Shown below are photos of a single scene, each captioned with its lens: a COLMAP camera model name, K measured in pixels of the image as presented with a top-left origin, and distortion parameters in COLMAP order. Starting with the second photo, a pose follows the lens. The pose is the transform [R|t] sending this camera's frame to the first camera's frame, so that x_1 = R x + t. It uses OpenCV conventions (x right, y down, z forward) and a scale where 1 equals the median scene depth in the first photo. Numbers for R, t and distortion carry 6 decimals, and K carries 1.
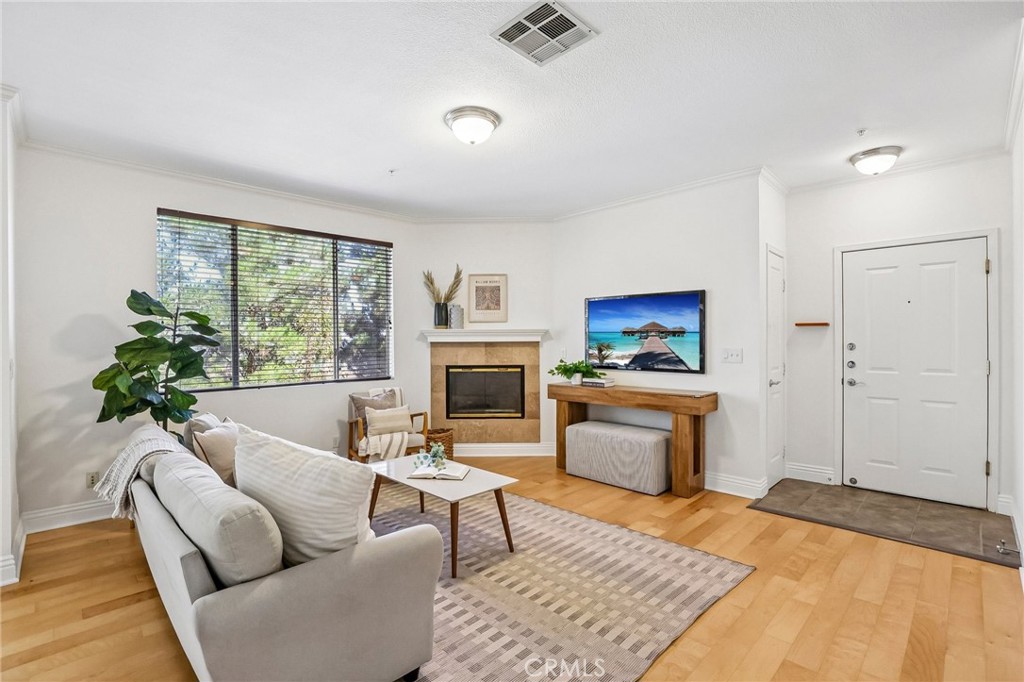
lens RADIAL K [[467.7, 0, 513.1], [0, 467.7, 341.0], [0, 0, 1]] dist [-0.019177, 0.000797]
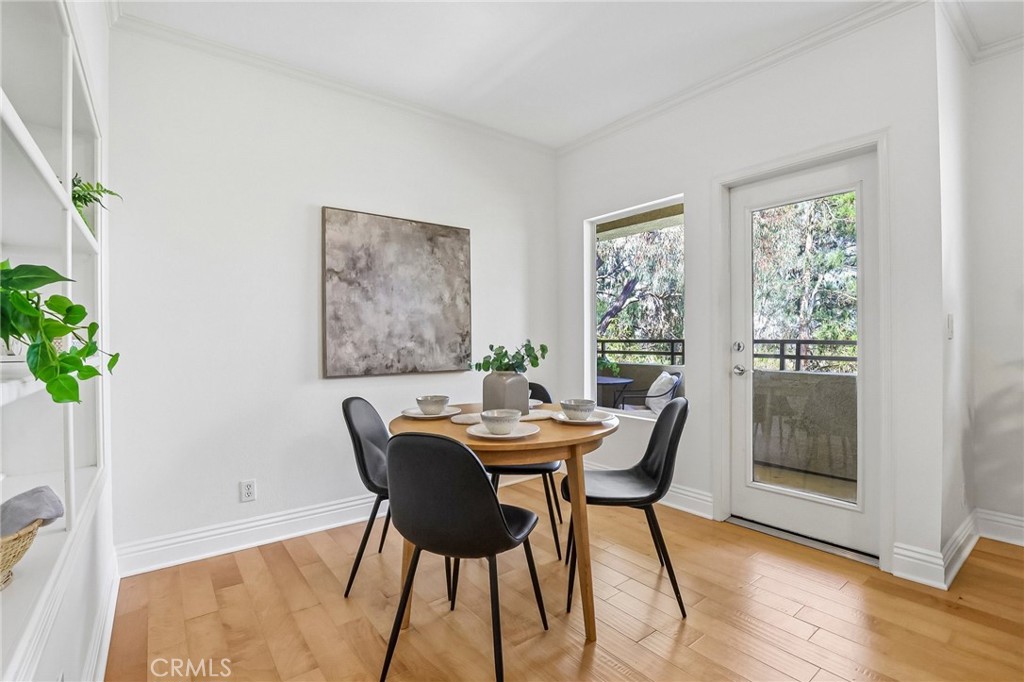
lens RADIAL K [[467.7, 0, 514.4], [0, 467.7, 338.8], [0, 0, 1]] dist [-0.019177, 0.000797]
pose [[-0.127075, 0.007469, -0.991865, -0.178301], [0.003192, 0.999970, 0.007121, 0.071141], [0.991888, -0.002261, -0.127095, 0.321544]]
